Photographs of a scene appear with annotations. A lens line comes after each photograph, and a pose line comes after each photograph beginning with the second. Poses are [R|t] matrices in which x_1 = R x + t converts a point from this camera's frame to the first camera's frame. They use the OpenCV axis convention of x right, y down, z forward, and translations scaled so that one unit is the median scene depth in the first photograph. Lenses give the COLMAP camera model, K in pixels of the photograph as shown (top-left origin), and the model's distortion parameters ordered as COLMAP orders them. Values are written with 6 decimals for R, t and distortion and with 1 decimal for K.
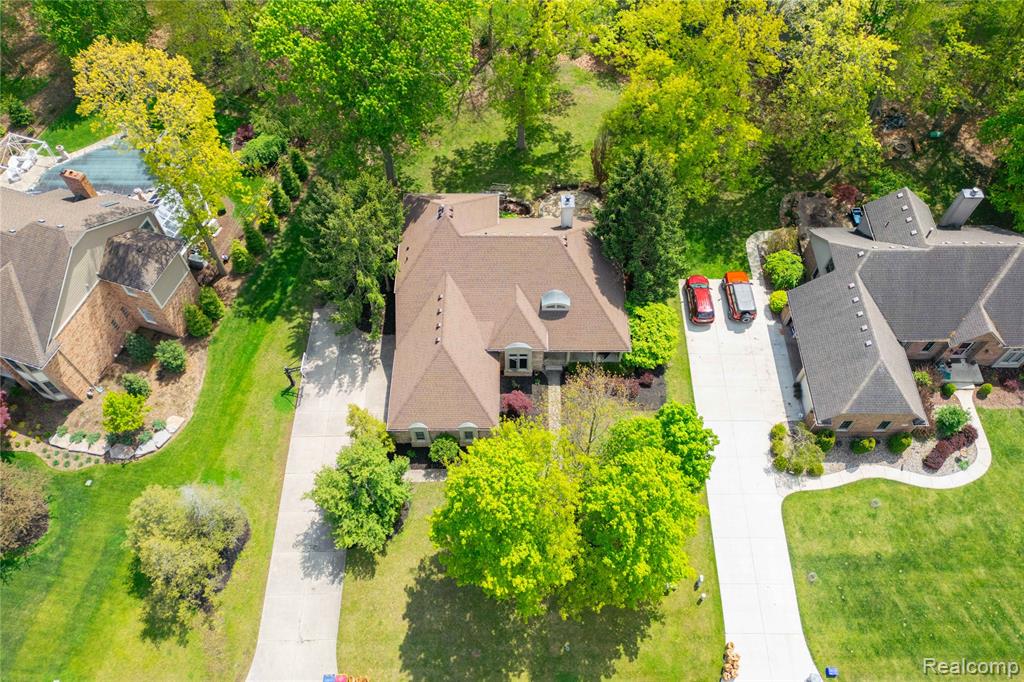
lens RADIAL K [[731.4, 0, 512.0], [0, 731.4, 341.0], [0, 0, 1]] dist [0.114741, -0.107208]
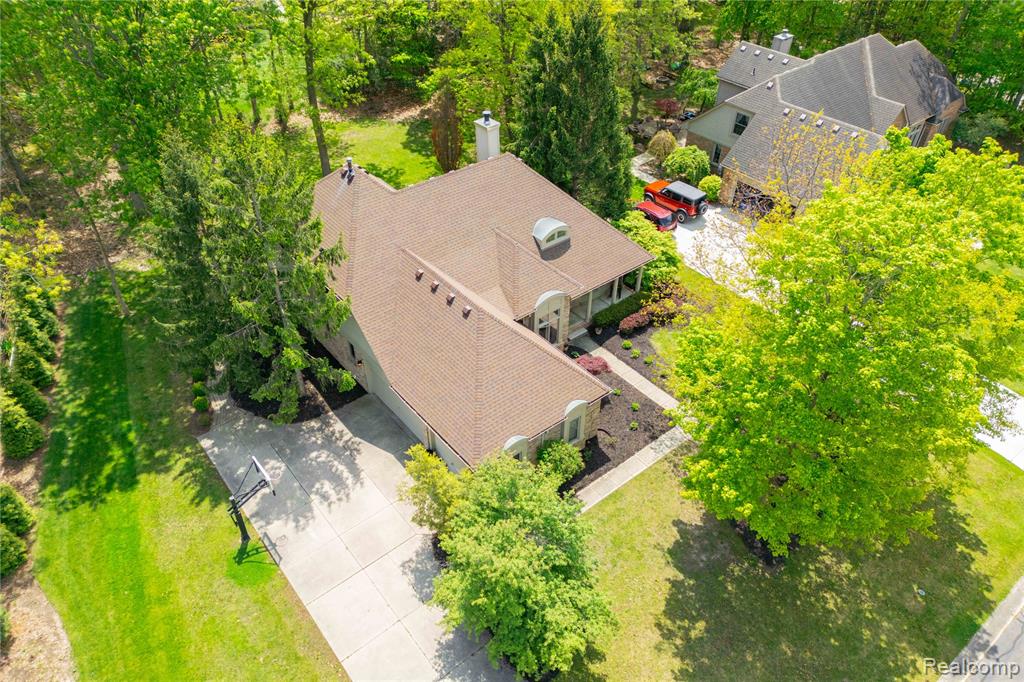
lens RADIAL K [[731.4, 0, 512.0], [0, 731.4, 341.0], [0, 0, 1]] dist [0.114741, -0.107208]
pose [[0.781207, -0.394216, 0.484054, -0.337786], [0.529477, 0.829174, -0.179231, 0.135087], [-0.330710, 0.396312, 0.856486, 0.390503]]
